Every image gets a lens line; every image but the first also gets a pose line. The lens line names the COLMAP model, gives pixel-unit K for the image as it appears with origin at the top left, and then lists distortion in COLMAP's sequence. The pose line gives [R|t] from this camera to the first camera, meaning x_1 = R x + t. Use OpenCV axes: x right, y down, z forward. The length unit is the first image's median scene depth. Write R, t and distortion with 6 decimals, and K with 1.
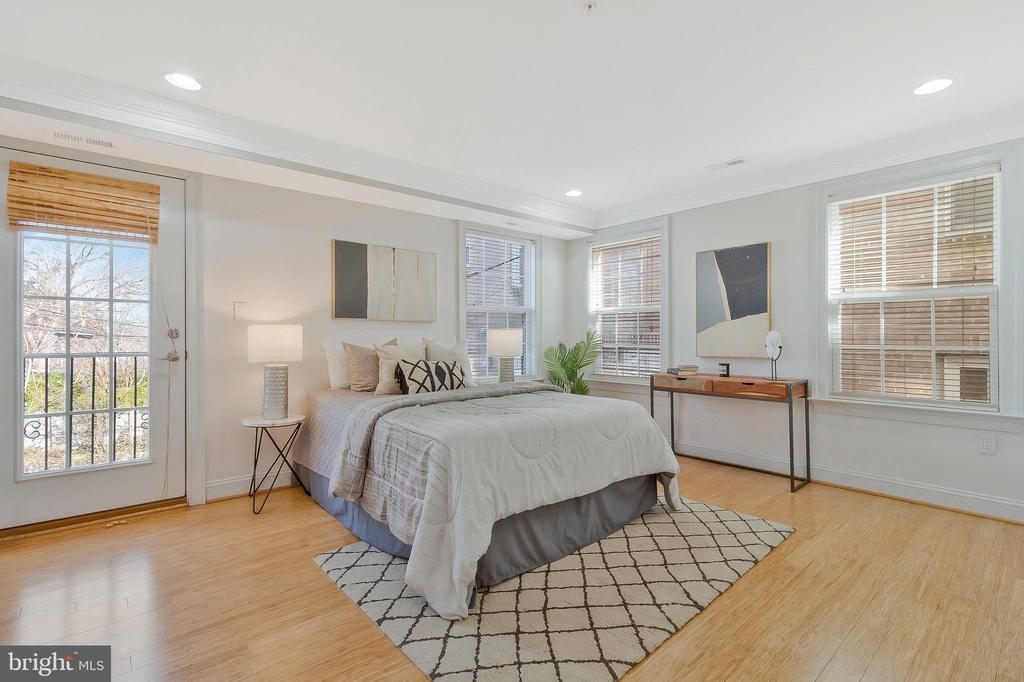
lens RADIAL K [[479.2, 0, 512.0], [0, 479.2, 341.0], [0, 0, 1]] dist [-0.004072, 0.000399]
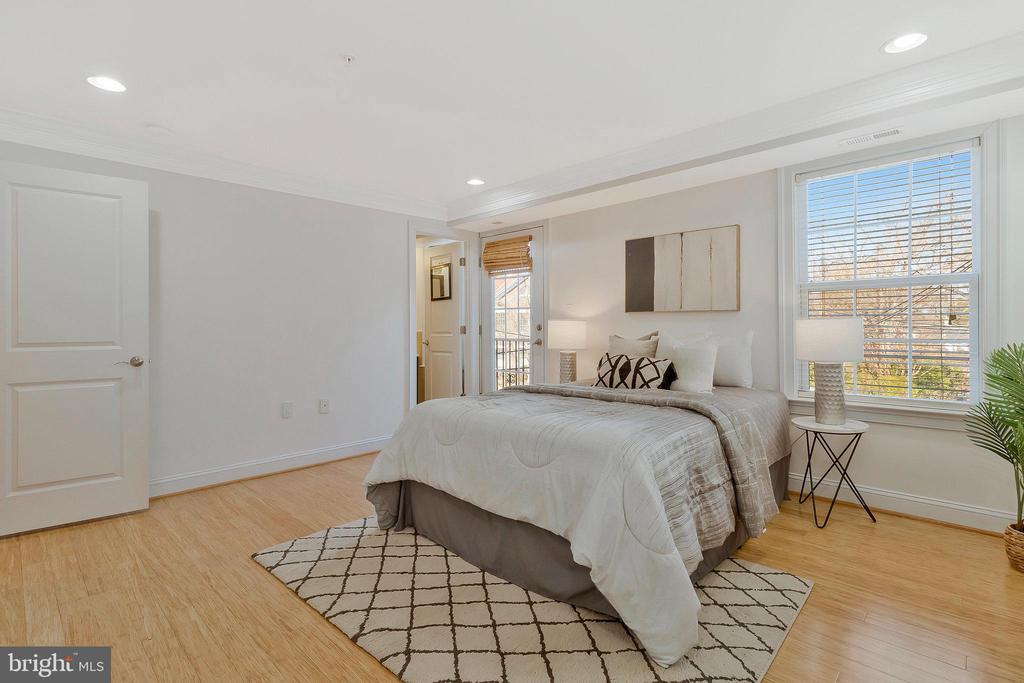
lens RADIAL K [[493.2, 0, 511.8], [0, 493.2, 320.1], [0, 0, 1]] dist [0.022982, -0.000135]
pose [[0.075102, -0.012812, -0.997094, 0.845602], [-0.001844, 0.999914, -0.012987, -0.017411], [0.997174, 0.002814, 0.075072, 0.760473]]
